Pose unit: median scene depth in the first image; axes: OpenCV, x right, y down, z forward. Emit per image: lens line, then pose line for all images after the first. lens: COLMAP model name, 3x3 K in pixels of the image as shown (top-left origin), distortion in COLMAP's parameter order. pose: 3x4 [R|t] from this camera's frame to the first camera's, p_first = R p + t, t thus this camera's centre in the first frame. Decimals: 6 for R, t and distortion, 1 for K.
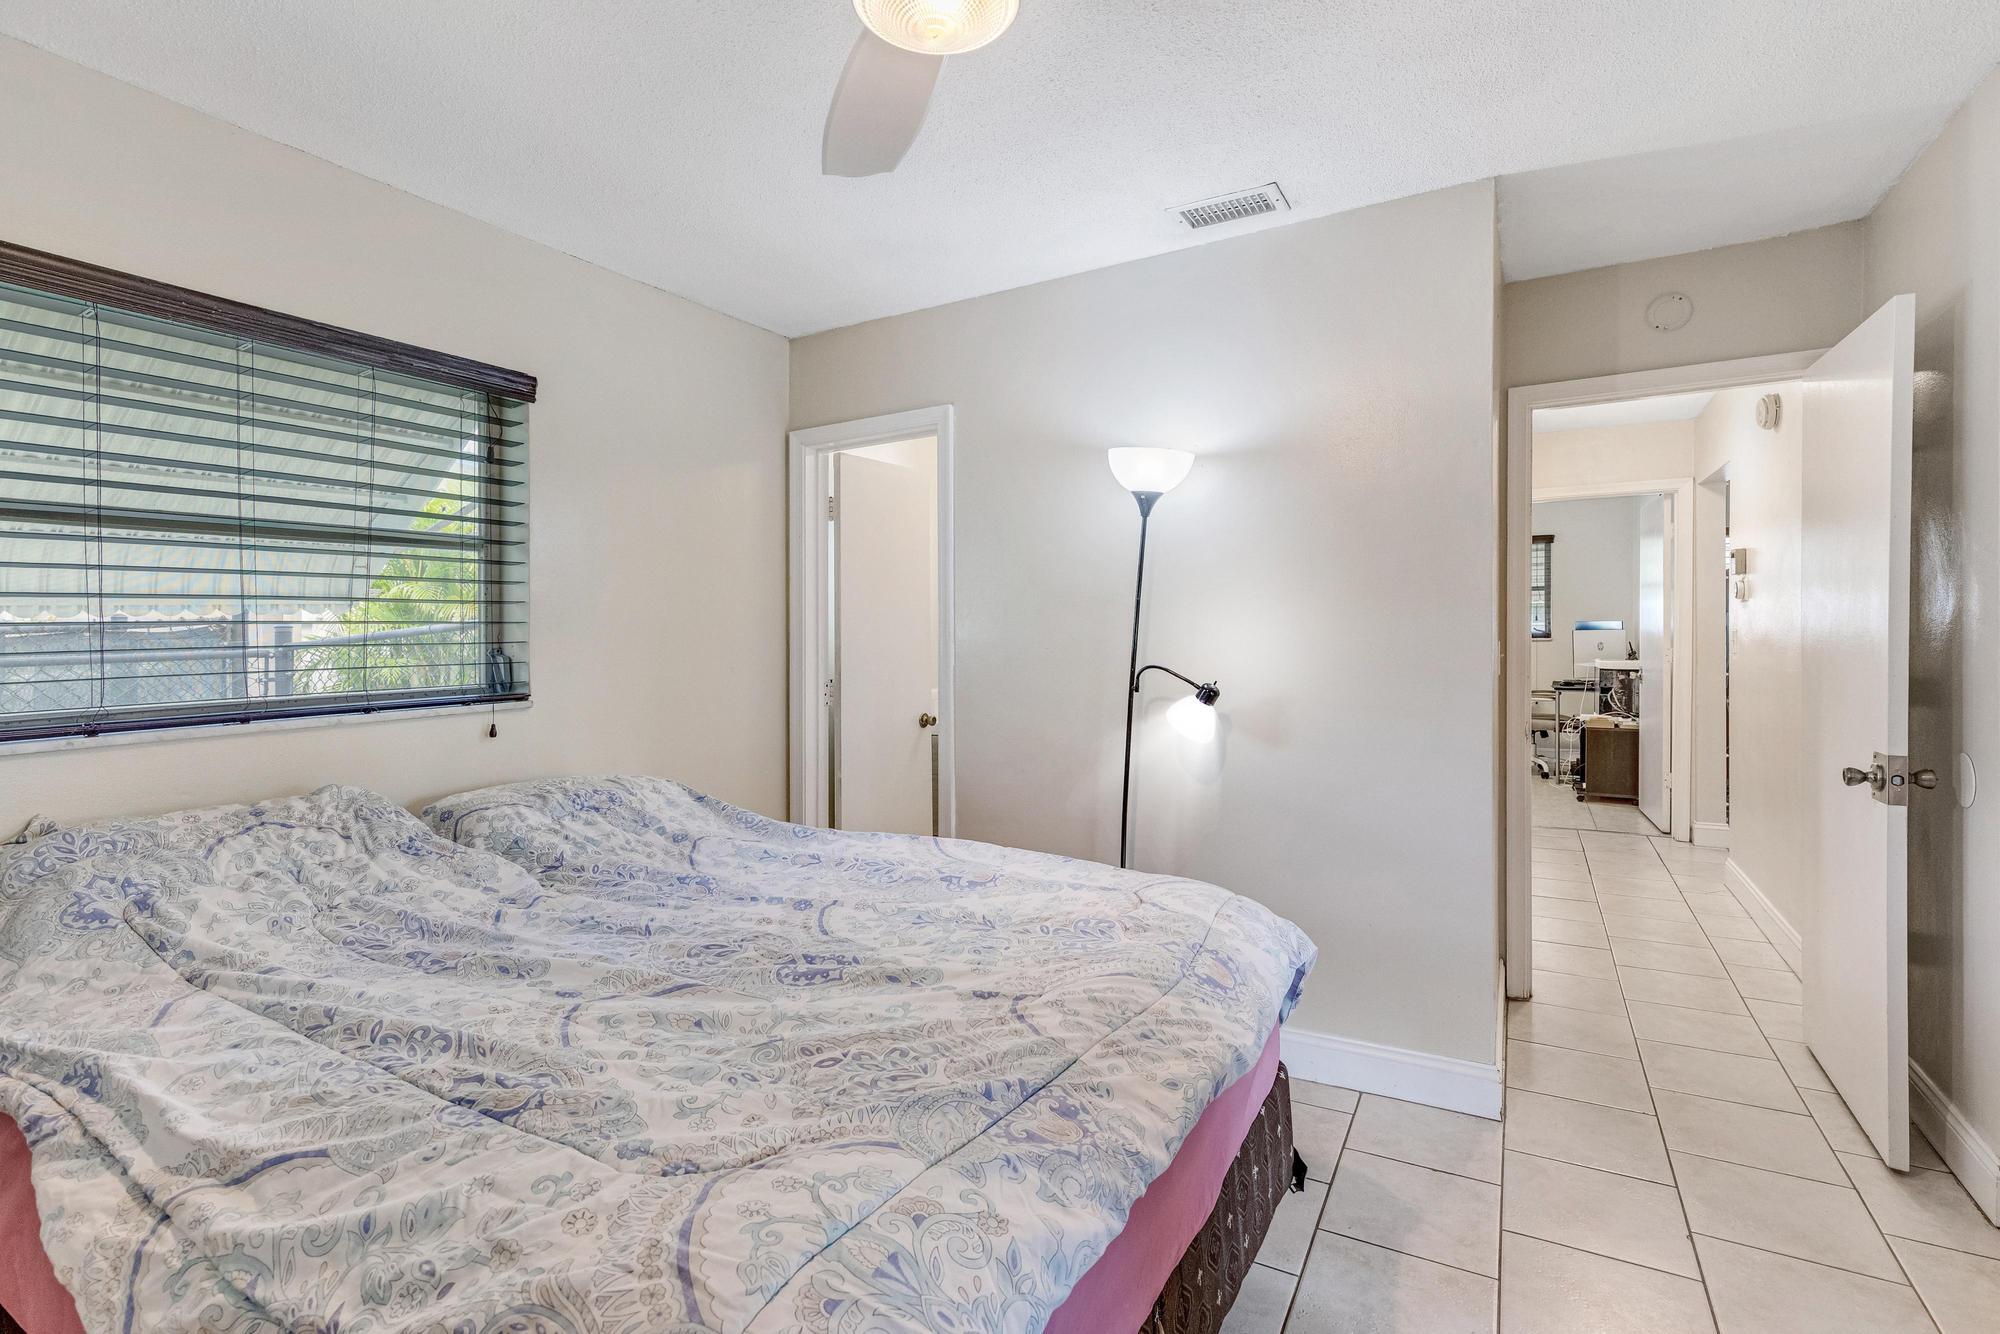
lens RADIAL K [[922.2, 0, 990.8], [0, 922.2, 636.2], [0, 0, 1]] dist [0.007241, 0.000492]
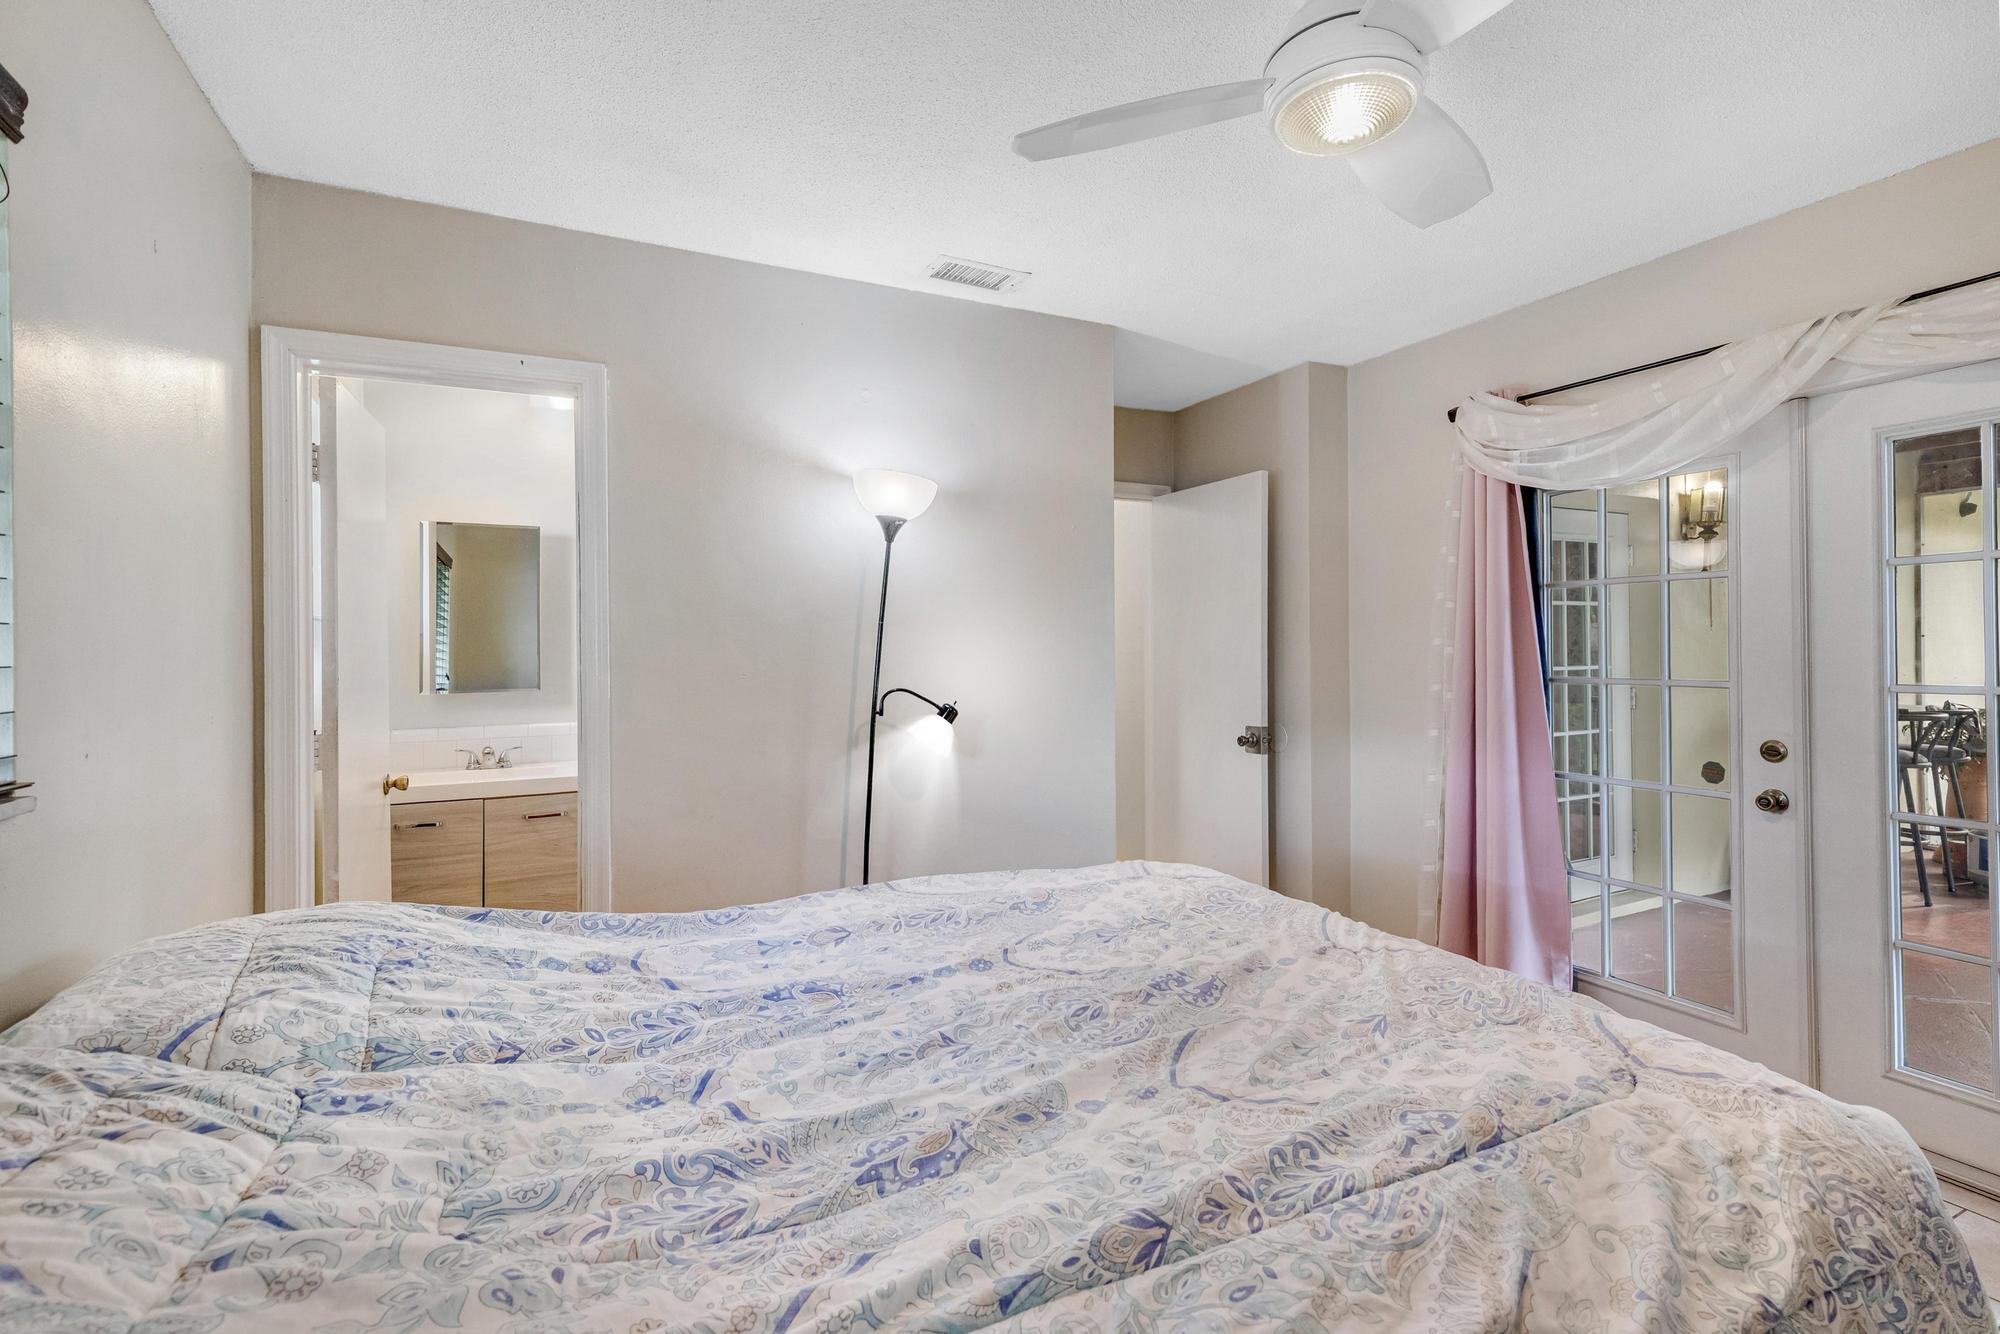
lens RADIAL K [[922.2, 0, 1009.4], [0, 922.2, 663.7], [0, 0, 1]] dist [0.007241, 0.000492]
pose [[0.548311, 0.000218, 0.836274, -1.007745], [0.006538, 0.999968, -0.004547, 0.016033], [-0.836249, 0.007960, 0.548292, 0.558763]]
